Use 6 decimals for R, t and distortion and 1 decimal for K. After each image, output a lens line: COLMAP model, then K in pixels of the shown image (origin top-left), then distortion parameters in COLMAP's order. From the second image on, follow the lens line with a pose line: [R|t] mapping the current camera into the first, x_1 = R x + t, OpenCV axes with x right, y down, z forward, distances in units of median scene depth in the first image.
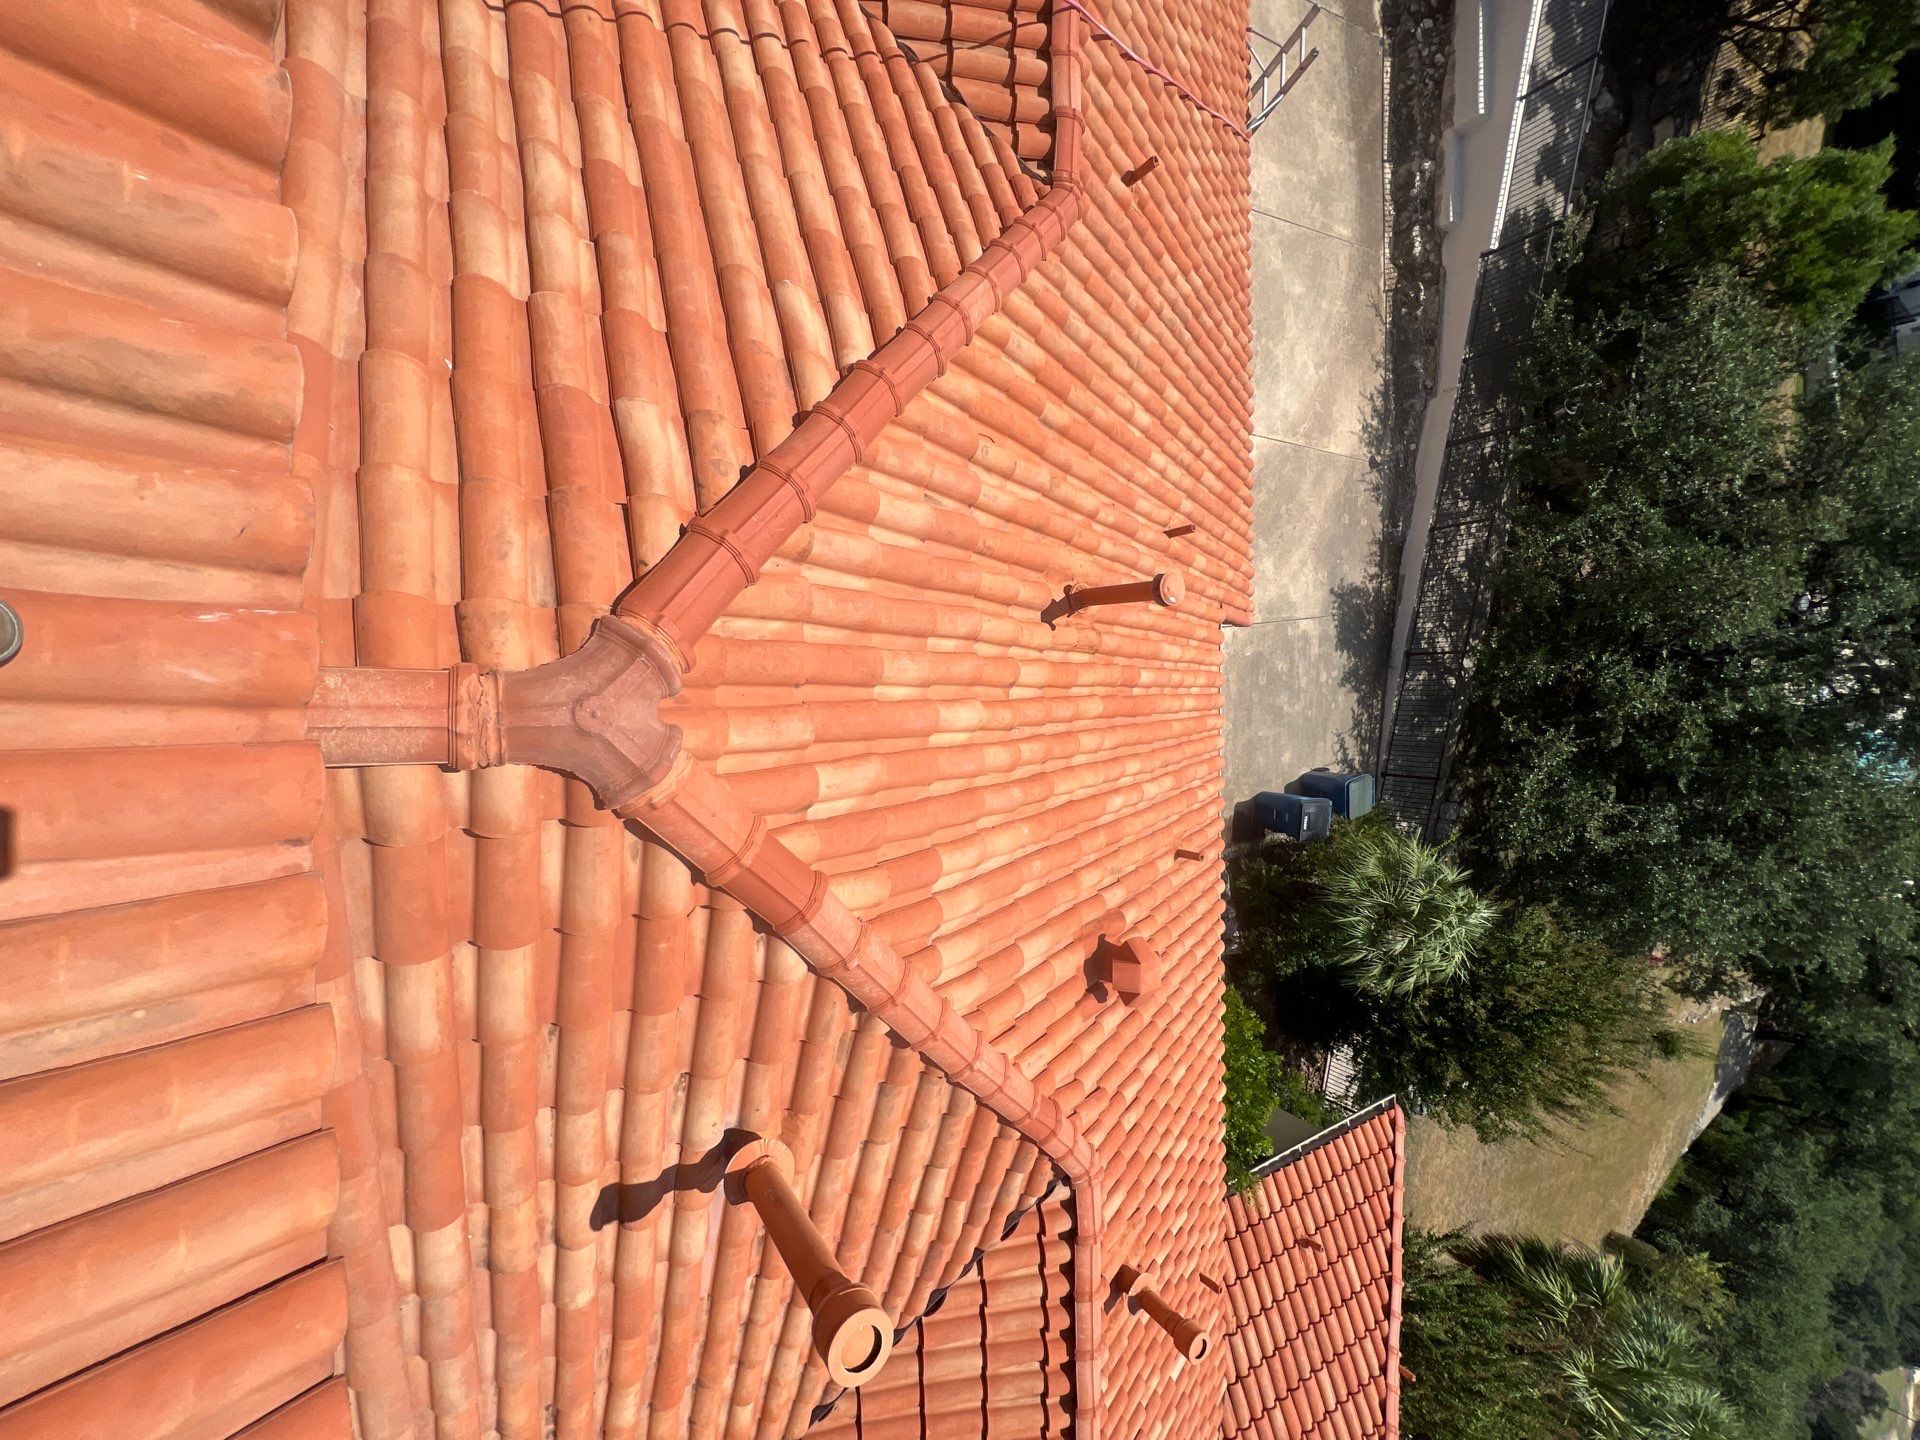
lens RADIAL K [[766.4, 0, 959.1], [0, 766.4, 721.1], [0, 0, 1]] dist [-0.001193, -0.000126]
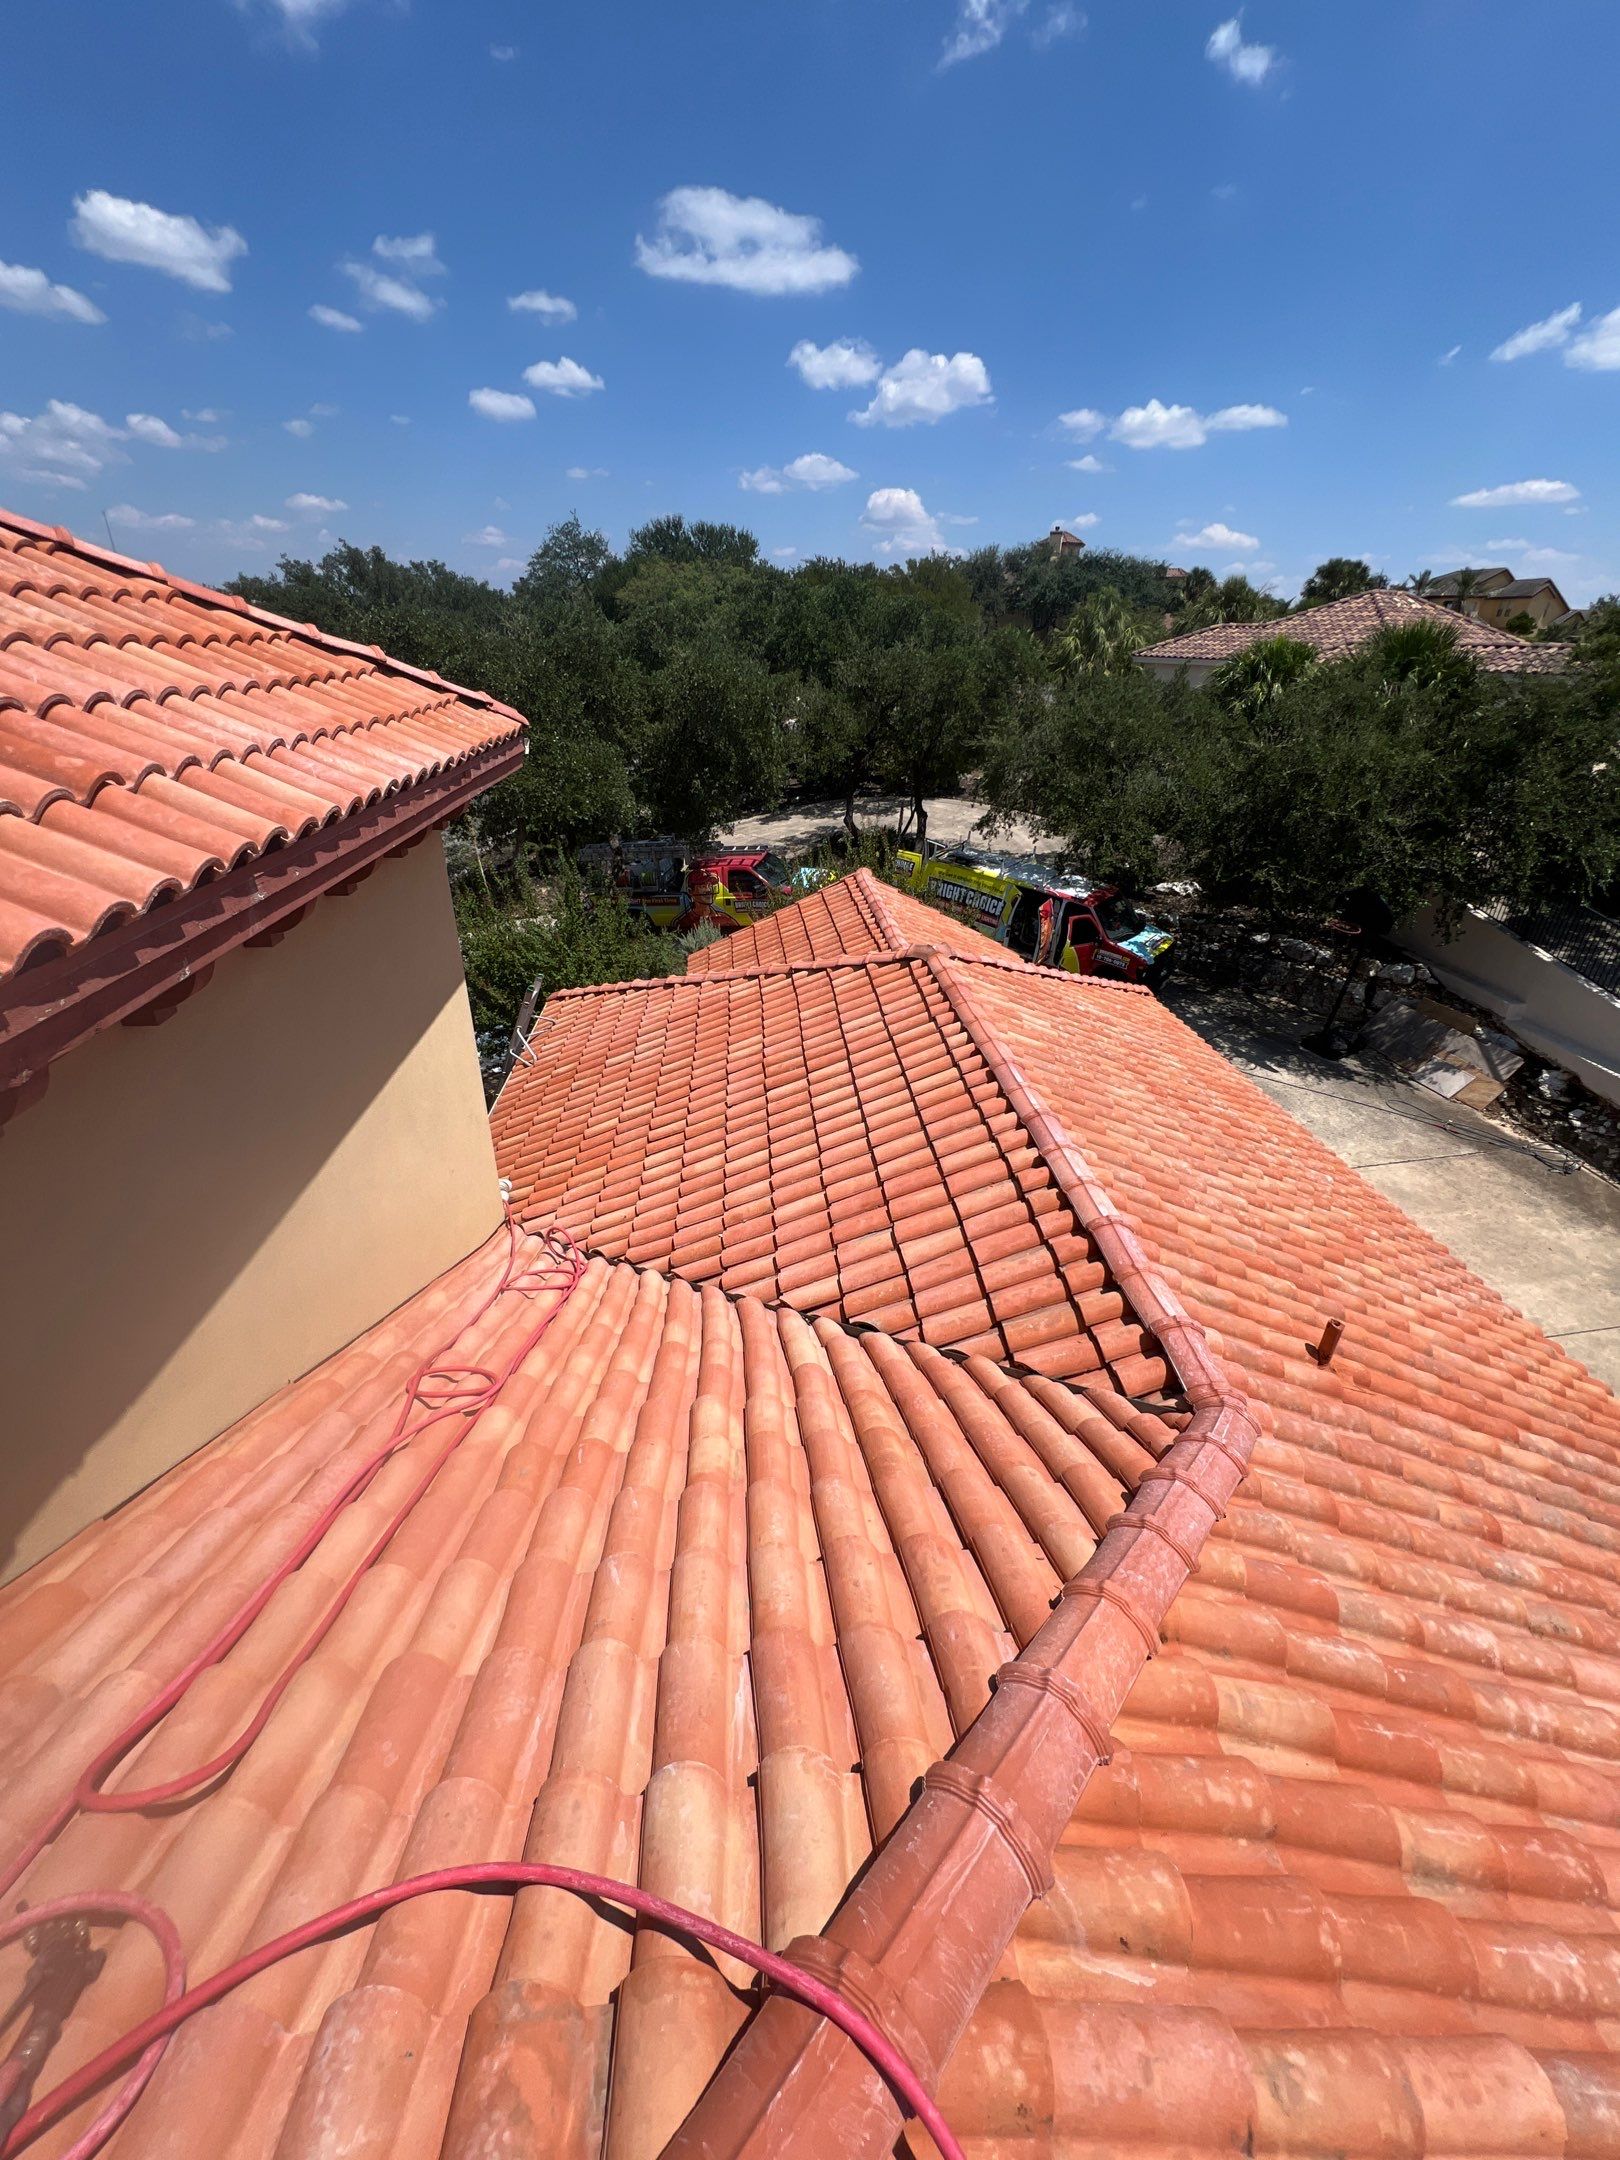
lens RADIAL K [[864.0, 0, 810.0], [0, 864.0, 1080.0], [0, 0, 1]] dist [-0.002405, 0.000734]
pose [[0.860857, -0.474409, -0.184015, 0.052669], [0.050318, 0.439225, -0.896967, -0.083302], [0.506353, 0.762901, 0.401981, 0.151938]]
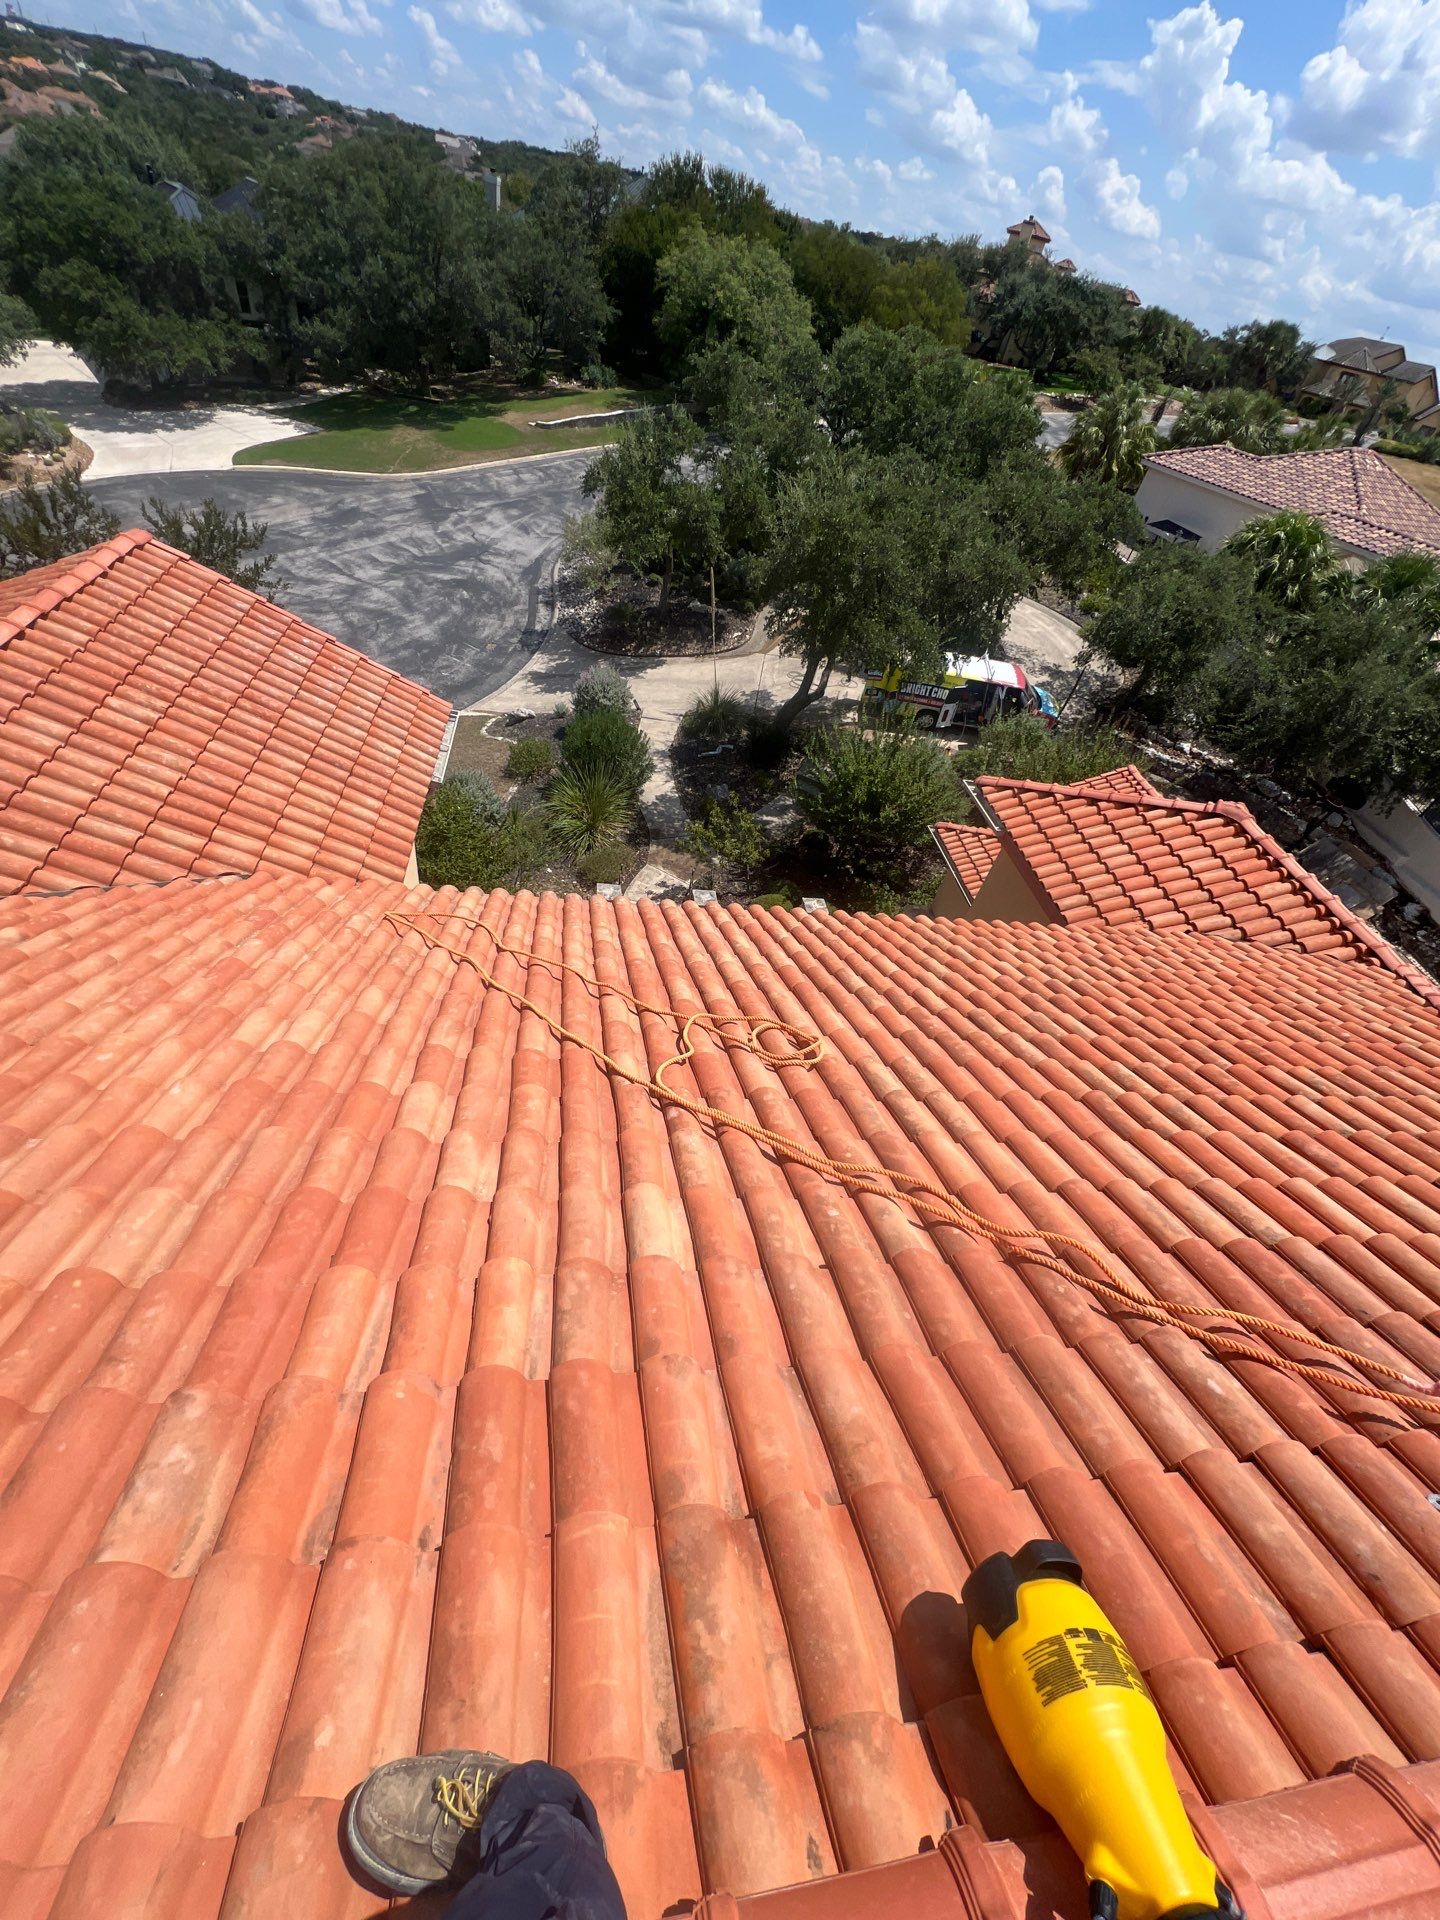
lens RADIAL K [[768.0, 0, 720.0], [0, 768.0, 960.0], [0, 0, 1]] dist [-0.002405, 0.000734]
pose [[0.927376, -0.322766, -0.189199, -0.746170], [0.090654, 0.684490, -0.723364, 0.217949], [0.362982, 0.653679, 0.664040, -0.888583]]
